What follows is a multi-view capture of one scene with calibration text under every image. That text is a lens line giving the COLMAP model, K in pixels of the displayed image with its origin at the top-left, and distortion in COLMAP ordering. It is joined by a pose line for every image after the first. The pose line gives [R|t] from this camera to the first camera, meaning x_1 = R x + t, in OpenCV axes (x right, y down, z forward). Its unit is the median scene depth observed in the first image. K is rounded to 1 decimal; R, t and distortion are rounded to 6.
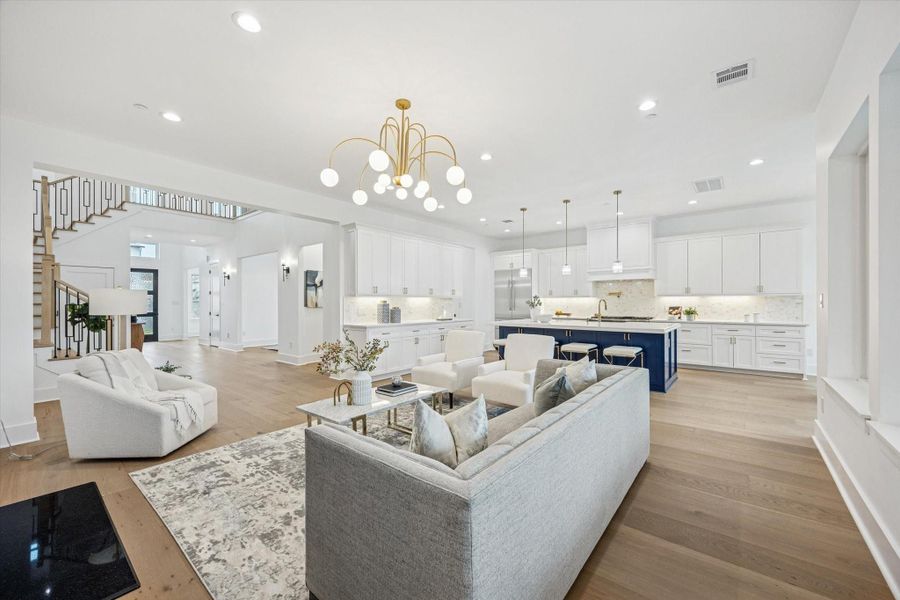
lens RADIAL K [[349.8, 0, 458.8], [0, 349.8, 300.9], [0, 0, 1]] dist [0.000213, 0.000013]
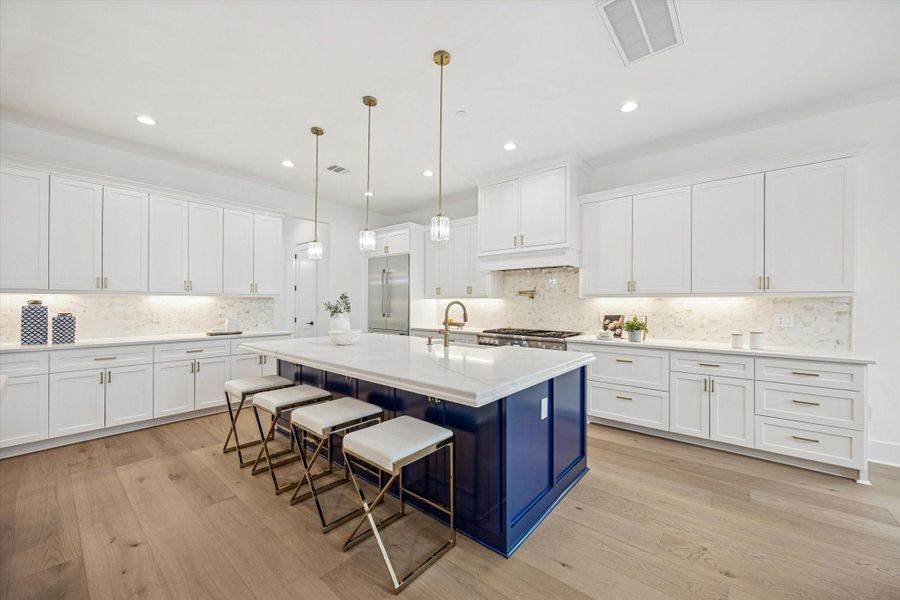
lens RADIAL K [[339.3, 0, 465.5], [0, 339.3, 302.7], [0, 0, 1]] dist [-0.000477, 0.000225]
pose [[0.999956, 0.008019, -0.004934, 0.400181], [-0.008022, 0.999968, -0.000447, -0.002231], [0.004930, 0.000487, 0.999988, 0.470297]]
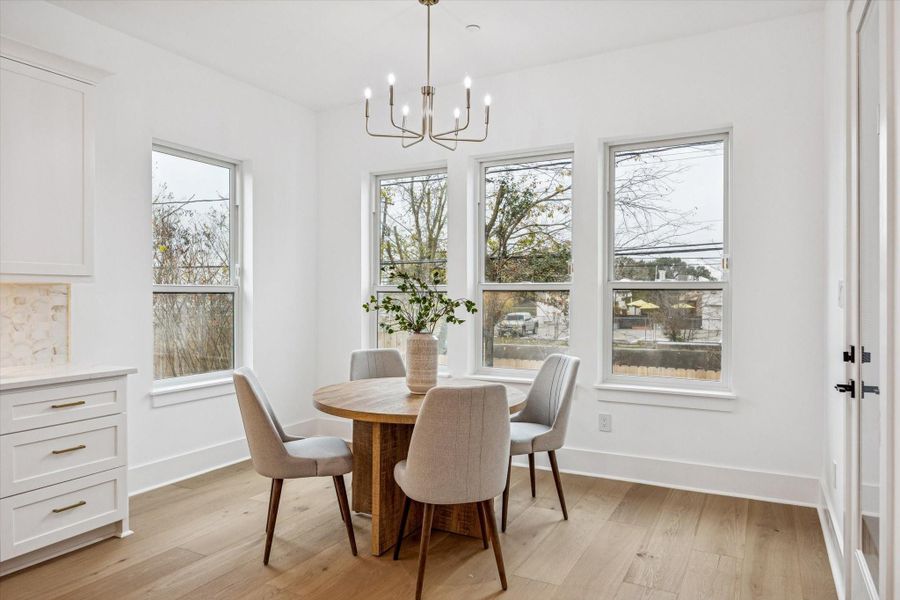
lens RADIAL K [[601.1, 0, 452.7], [0, 601.1, 300.4], [0, 0, 1]] dist [0.026464, 0.001702]
pose [[-0.171653, -0.003972, 0.985150, 0.305413], [-0.000549, 0.999992, 0.003936, -0.001466], [-0.985157, 0.000134, -0.171654, 0.661489]]
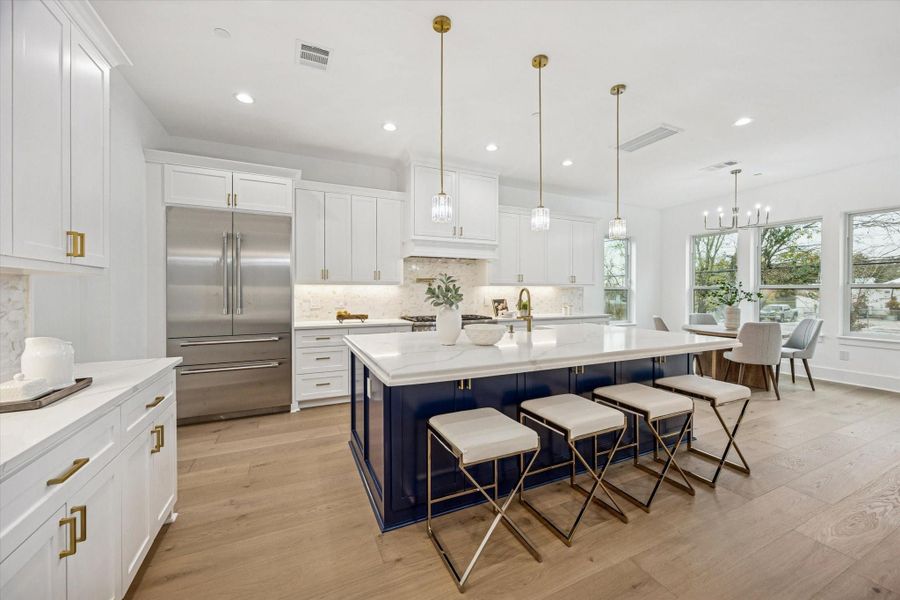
lens RADIAL K [[349.8, 0, 448.3], [0, 349.8, 293.6], [0, 0, 1]] dist [0.000213, 0.000013]
pose [[0.454009, -0.000622, 0.890997, -0.115264], [-0.003548, 0.999991, 0.002506, 0.002188], [-0.890990, -0.004299, 0.454003, 0.796399]]
